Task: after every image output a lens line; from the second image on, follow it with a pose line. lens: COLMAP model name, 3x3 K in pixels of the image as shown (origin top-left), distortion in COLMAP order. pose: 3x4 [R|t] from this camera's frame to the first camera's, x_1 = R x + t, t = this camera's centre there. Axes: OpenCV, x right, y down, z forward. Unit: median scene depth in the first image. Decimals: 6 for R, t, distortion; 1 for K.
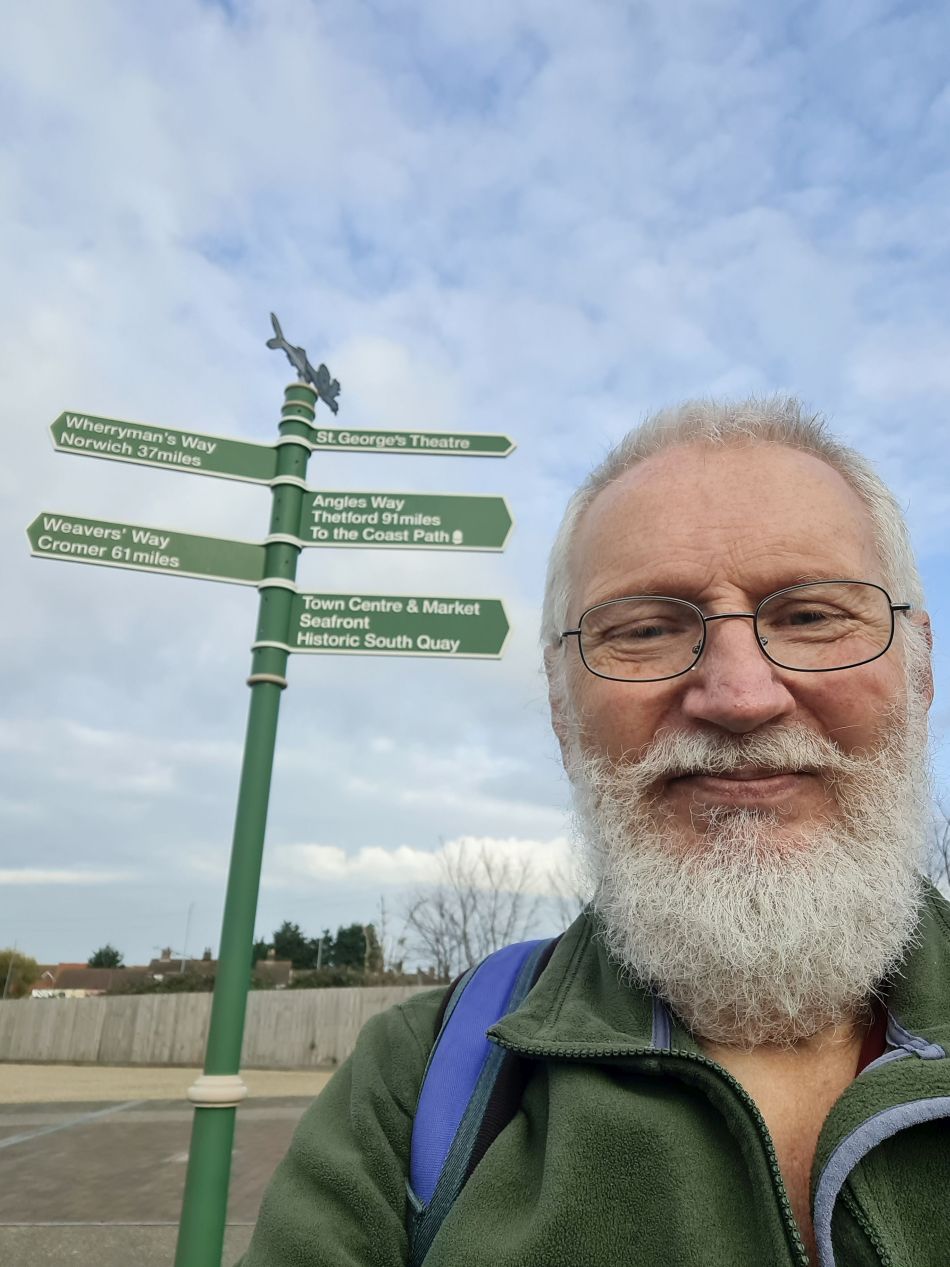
lens RADIAL K [[924.6, 0, 475.5], [0, 924.6, 634.0], [0, 0, 1]] dist [0.010803, -0.001422]
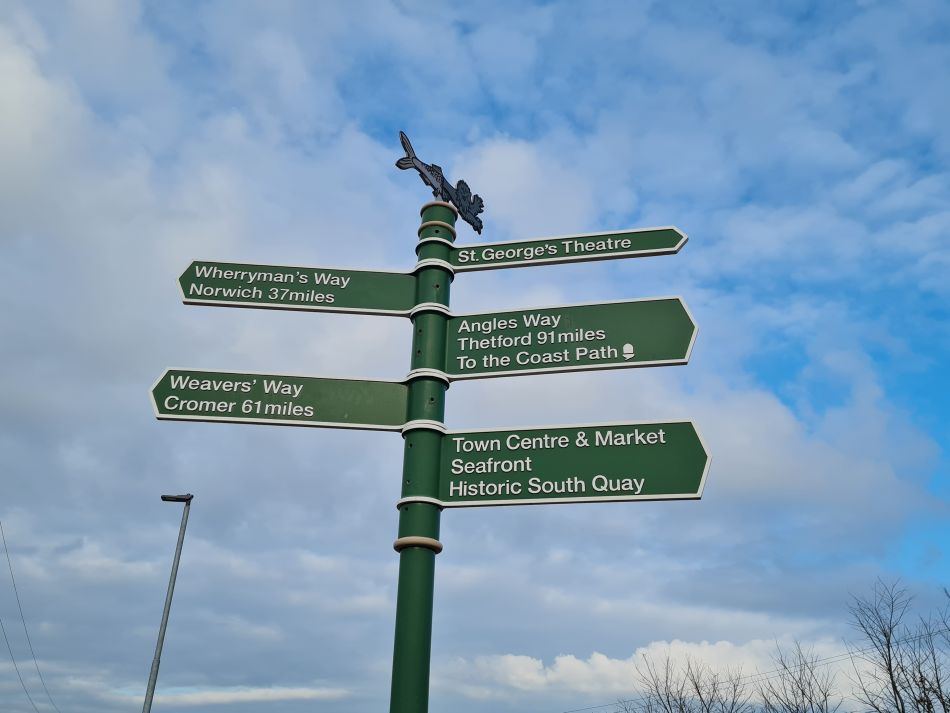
lens RADIAL K [[814.1, 0, 479.1], [0, 814.1, 335.7], [0, 0, 1]] dist [0.054157, -0.014686]
pose [[0.975158, -0.104941, -0.195077, -0.005898], [0.077315, 0.986522, -0.144214, -0.023249], [0.207581, 0.125549, 0.970128, 0.260010]]
